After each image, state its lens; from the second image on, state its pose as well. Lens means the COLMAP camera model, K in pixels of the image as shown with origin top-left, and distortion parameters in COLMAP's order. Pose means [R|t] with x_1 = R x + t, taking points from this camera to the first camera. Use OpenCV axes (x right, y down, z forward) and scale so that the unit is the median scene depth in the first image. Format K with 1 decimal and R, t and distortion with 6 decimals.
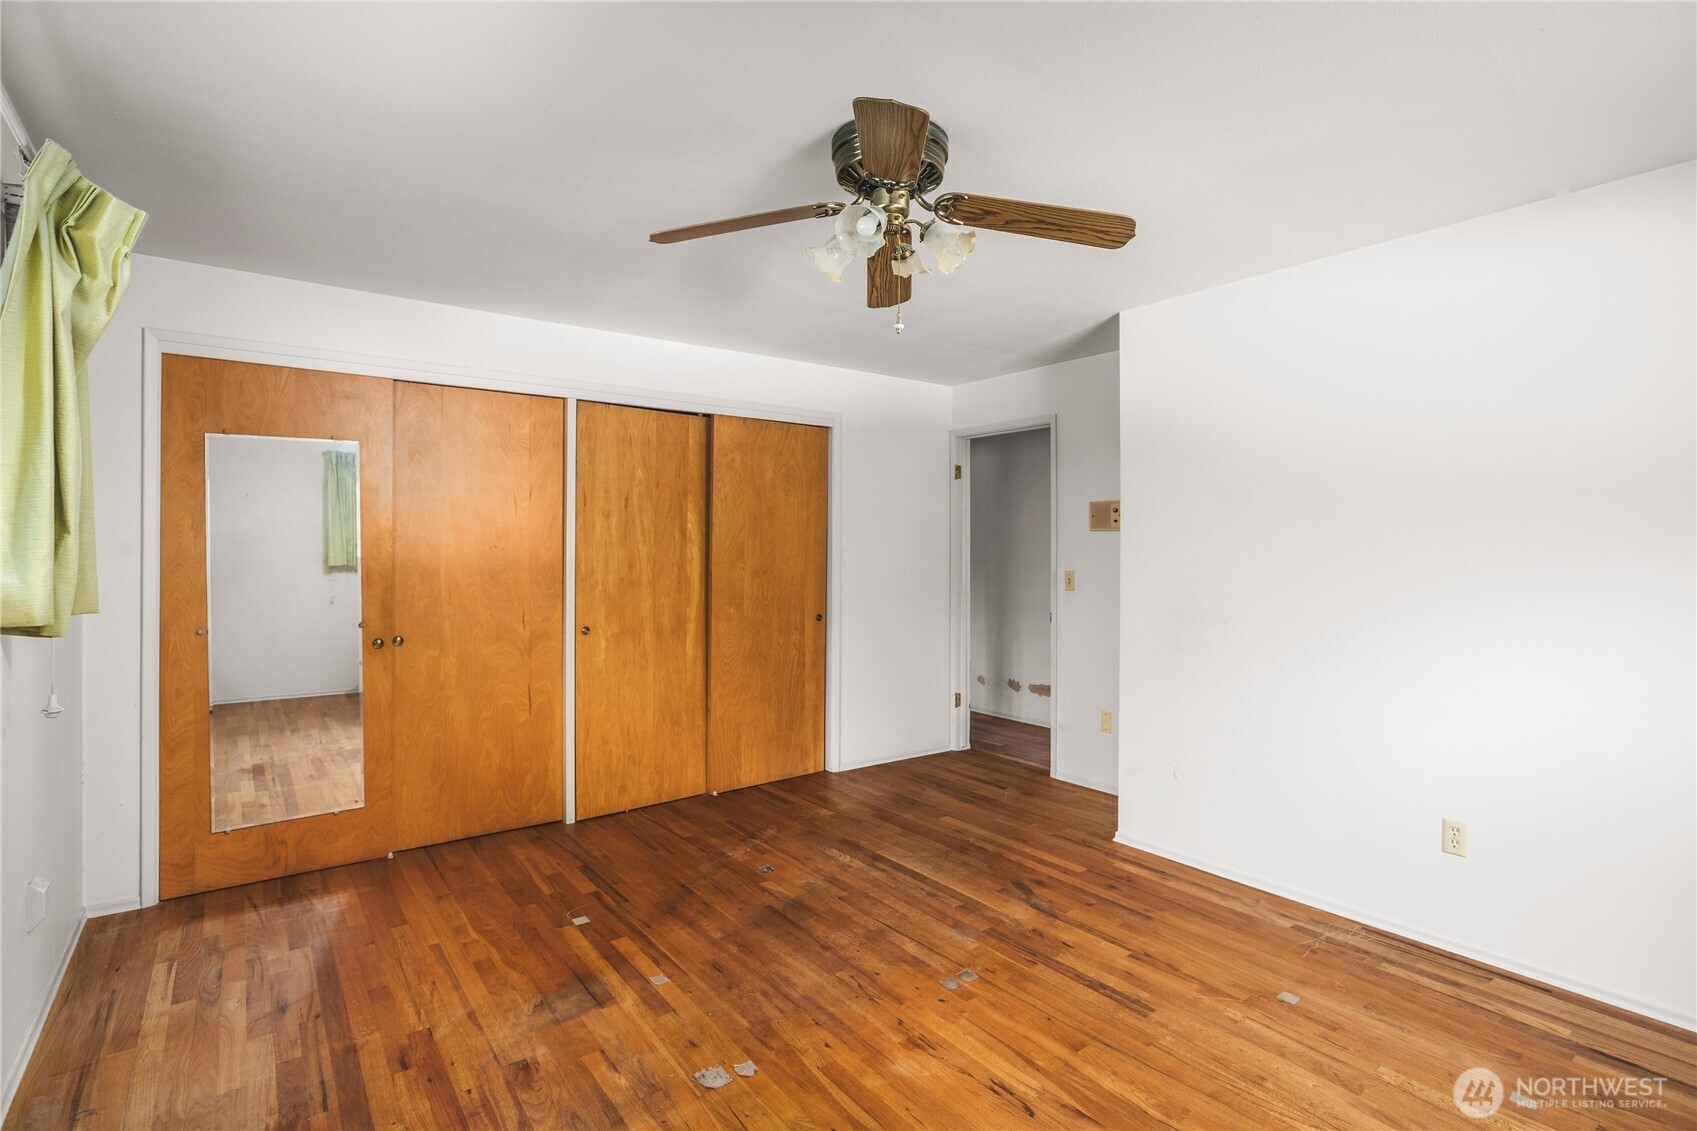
lens RADIAL K [[819.6, 0, 851.6], [0, 819.6, 547.4], [0, 0, 1]] dist [-0.000924, 0.000196]
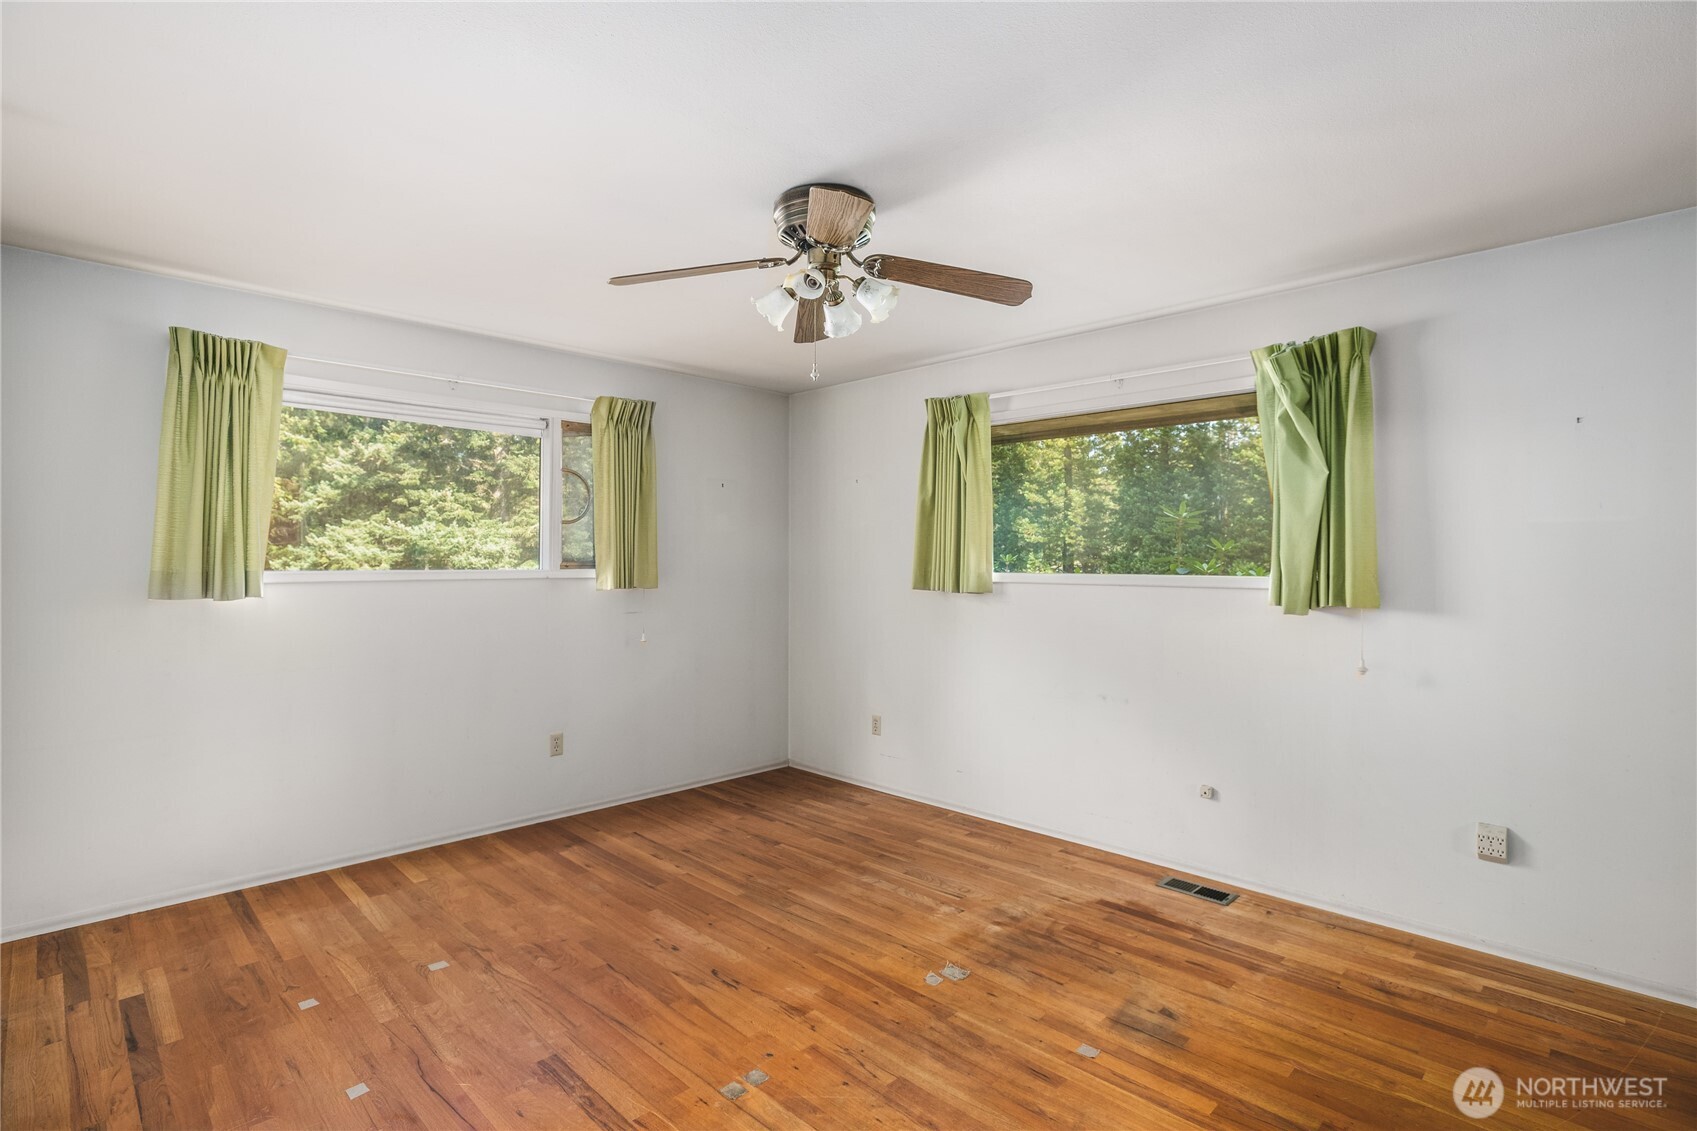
lens RADIAL K [[819.6, 0, 851.6], [0, 819.6, 547.4], [0, 0, 1]] dist [-0.000924, 0.000196]
pose [[-0.989801, -0.007367, -0.142264, 0.162266], [-0.004653, 0.999801, -0.019401, 0.003593], [0.142378, -0.018541, -0.989639, 2.038079]]
